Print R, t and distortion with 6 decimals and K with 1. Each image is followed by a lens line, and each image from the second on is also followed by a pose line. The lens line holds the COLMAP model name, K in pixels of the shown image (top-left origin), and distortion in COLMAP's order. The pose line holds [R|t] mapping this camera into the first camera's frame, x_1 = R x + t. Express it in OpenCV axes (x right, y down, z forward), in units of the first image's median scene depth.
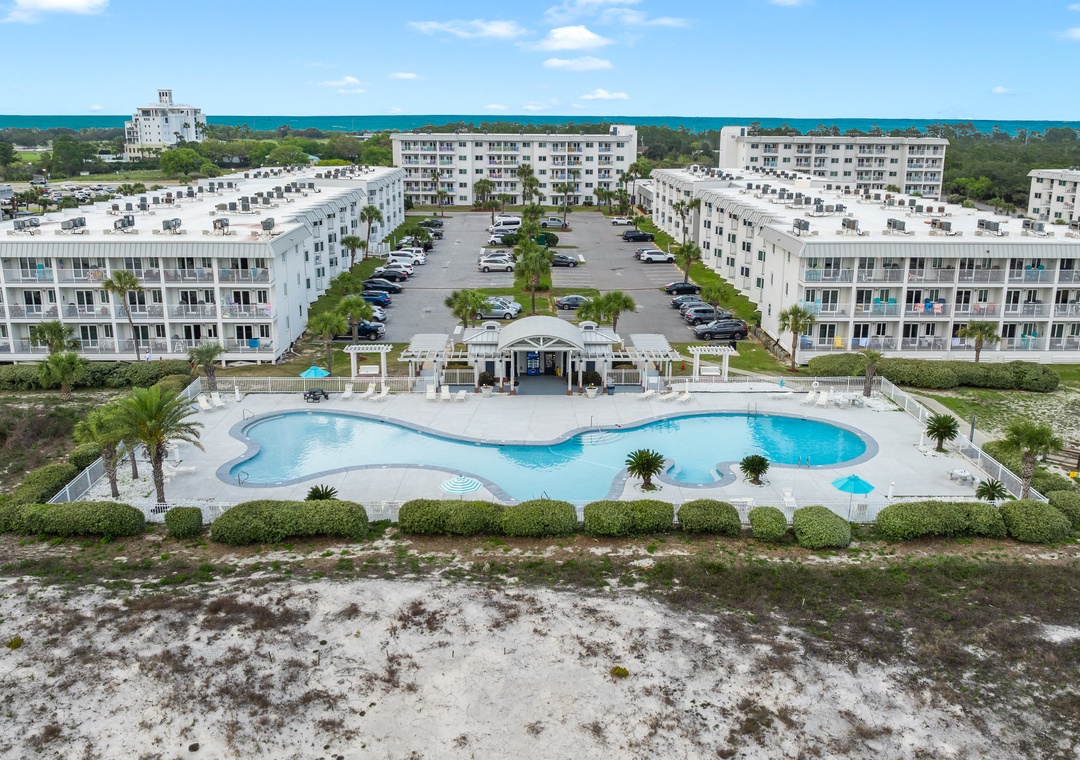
lens RADIAL K [[953.5, 0, 540.0], [0, 953.5, 380.0], [0, 0, 1]] dist [-0.018633, 0.008971]
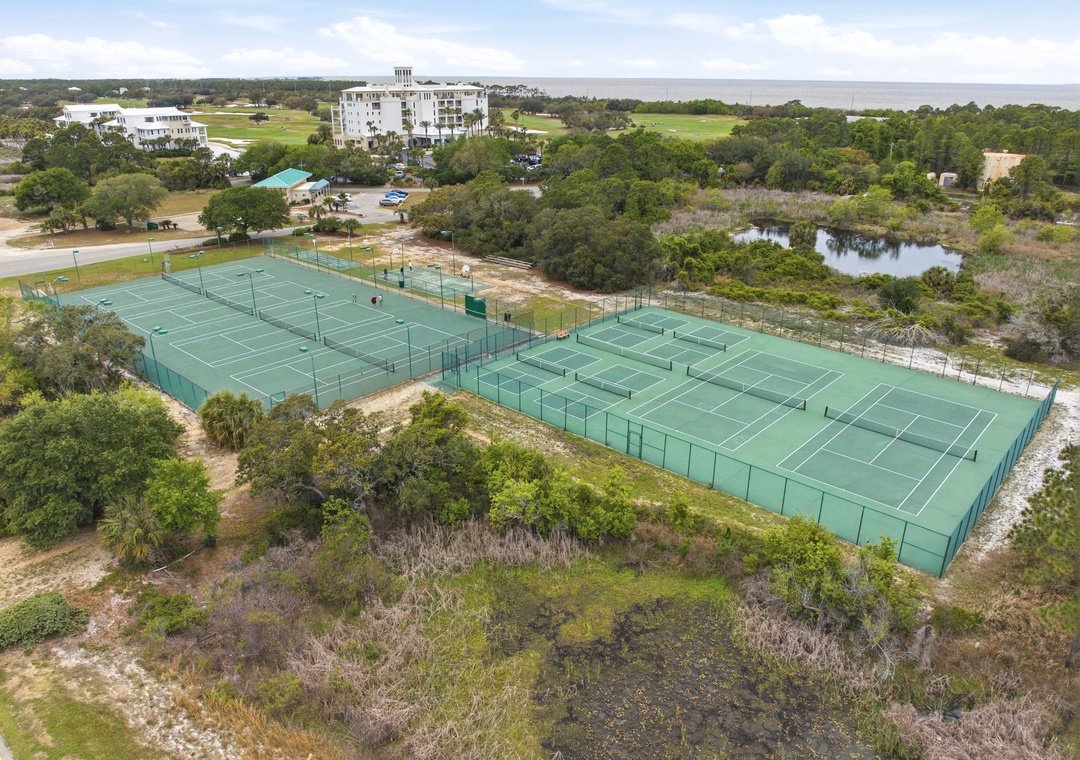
lens RADIAL K [[757.2, 0, 542.7], [0, 757.2, 379.9], [0, 0, 1]] dist [-0.031821, -0.007439]
pose [[0.721232, 0.254430, -0.644275, 1.832203], [-0.183285, 0.967046, 0.176717, -1.915566], [0.668006, -0.009368, 0.744097, 6.307372]]
